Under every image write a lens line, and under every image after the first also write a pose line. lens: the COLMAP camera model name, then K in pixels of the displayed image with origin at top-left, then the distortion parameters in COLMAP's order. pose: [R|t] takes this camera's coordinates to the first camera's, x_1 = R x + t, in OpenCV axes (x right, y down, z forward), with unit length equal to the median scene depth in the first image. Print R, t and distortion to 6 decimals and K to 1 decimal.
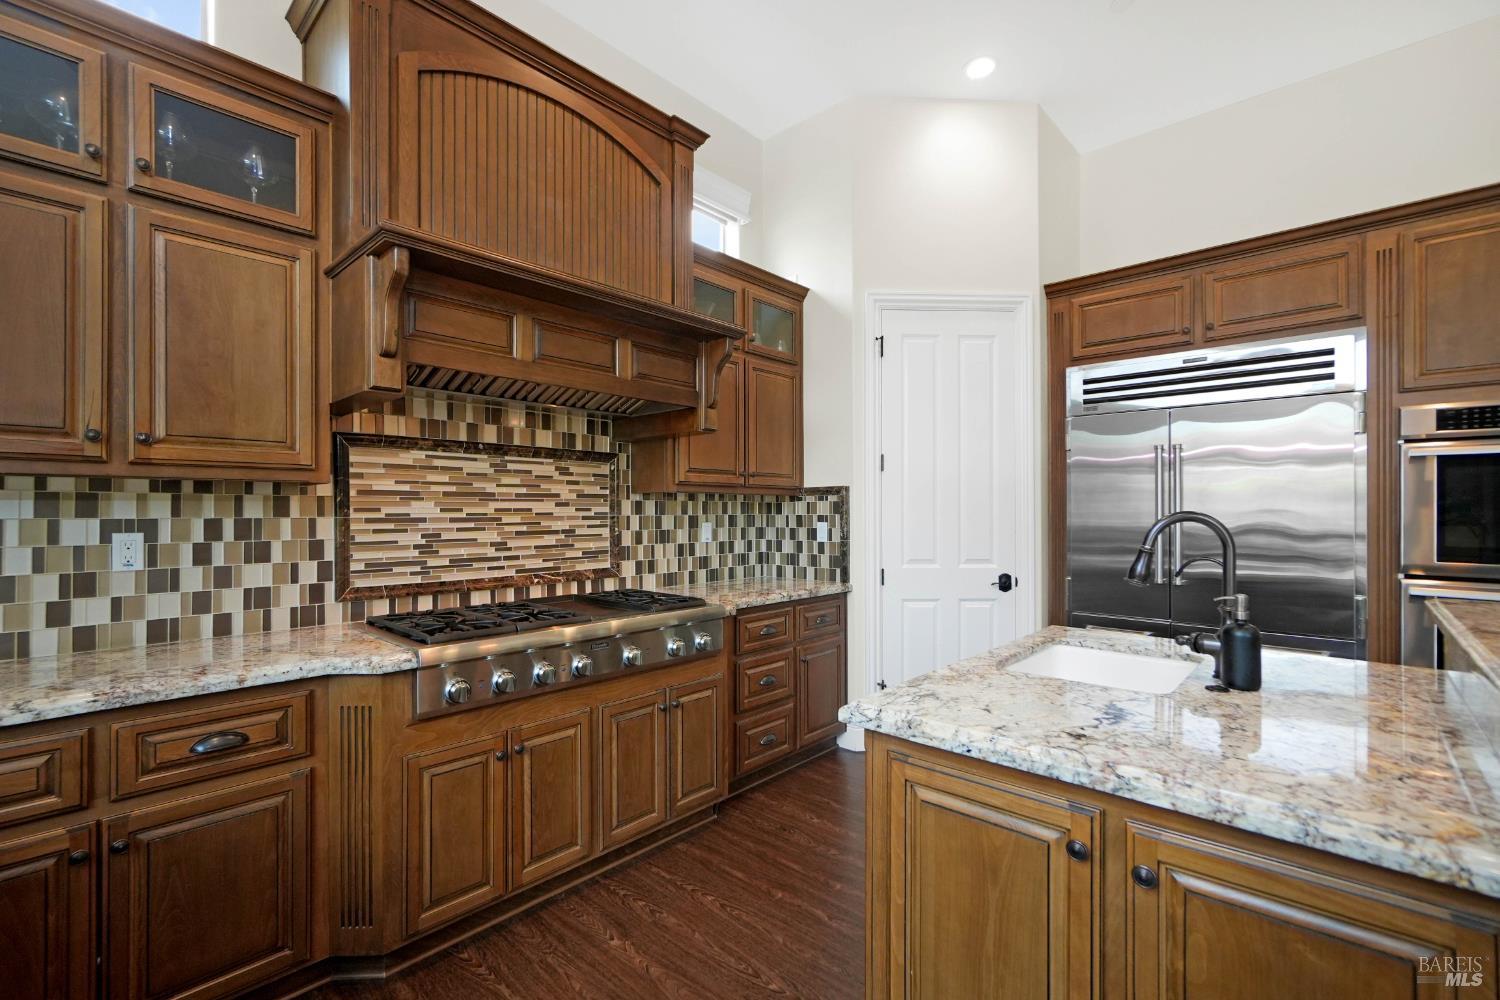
lens RADIAL K [[653.5, 0, 734.6], [0, 653.5, 509.3], [0, 0, 1]] dist [0.000701, 0.001373]
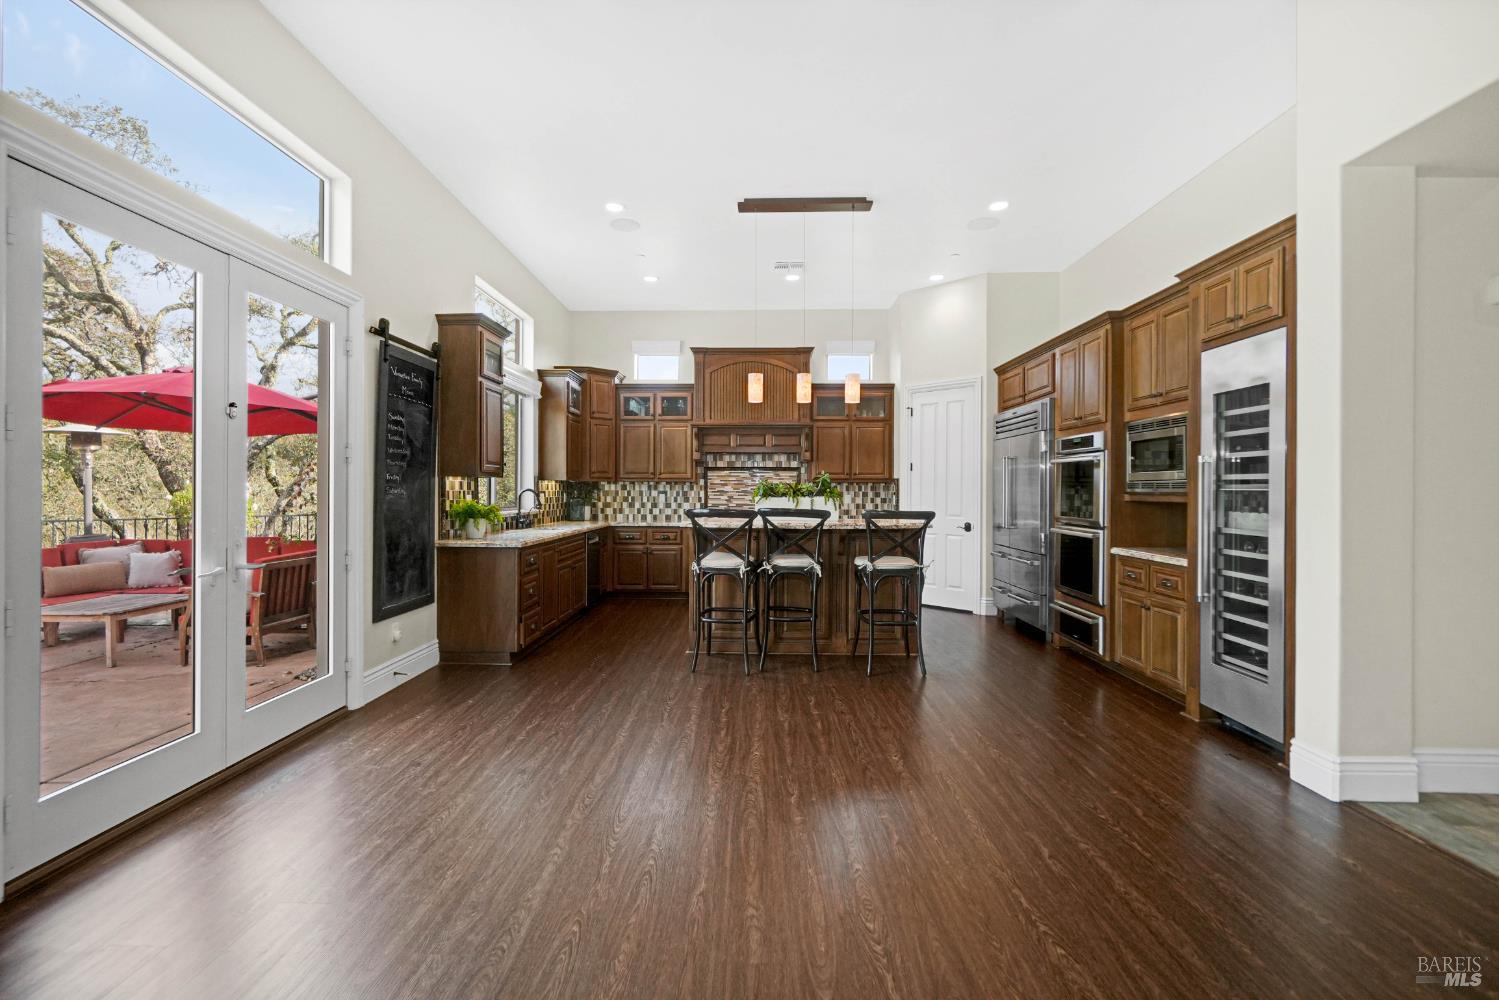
lens RADIAL K [[660.0, 0, 743.0], [0, 660.0, 487.3], [0, 0, 1]] dist [-0.005300, 0.002631]
pose [[0.662240, 0.000378, -0.749292, 2.207048], [-0.002934, 0.999994, -0.002089, -0.000350], [0.749286, 0.003582, 0.662237, -1.219022]]
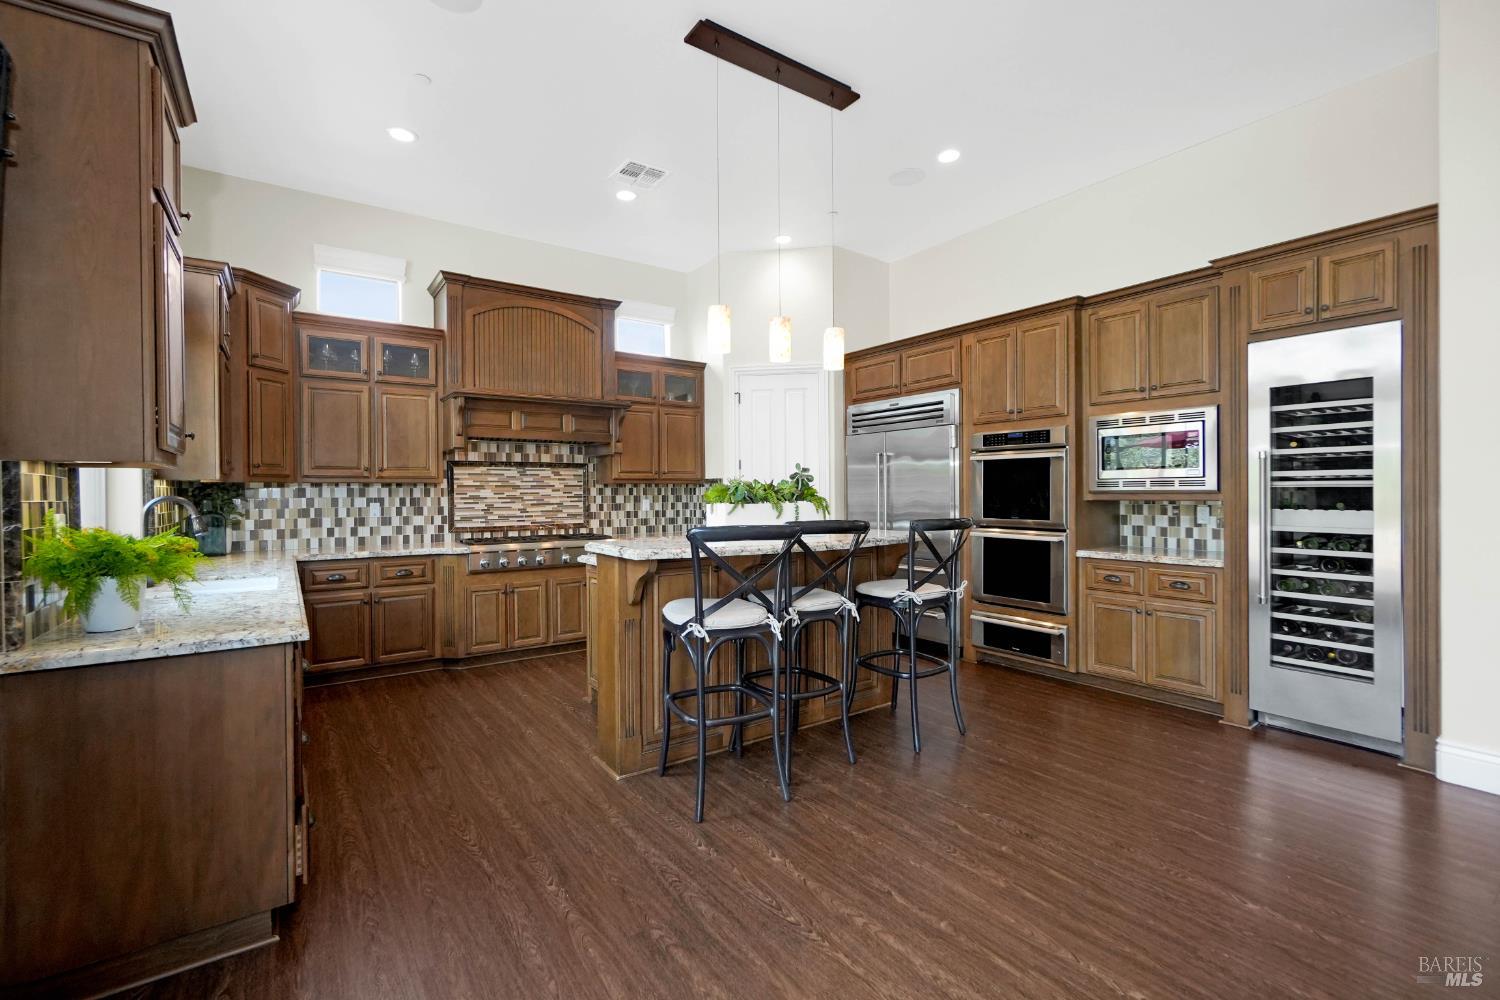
lens RADIAL K [[653.5, 0, 737.5], [0, 653.5, 494.8], [0, 0, 1]] dist [0.000701, 0.001373]
pose [[0.977483, -0.006201, -0.210921, 0.889463], [0.007438, 0.999959, 0.005075, 0.000368], [0.210881, -0.006529, 0.977490, -1.063693]]
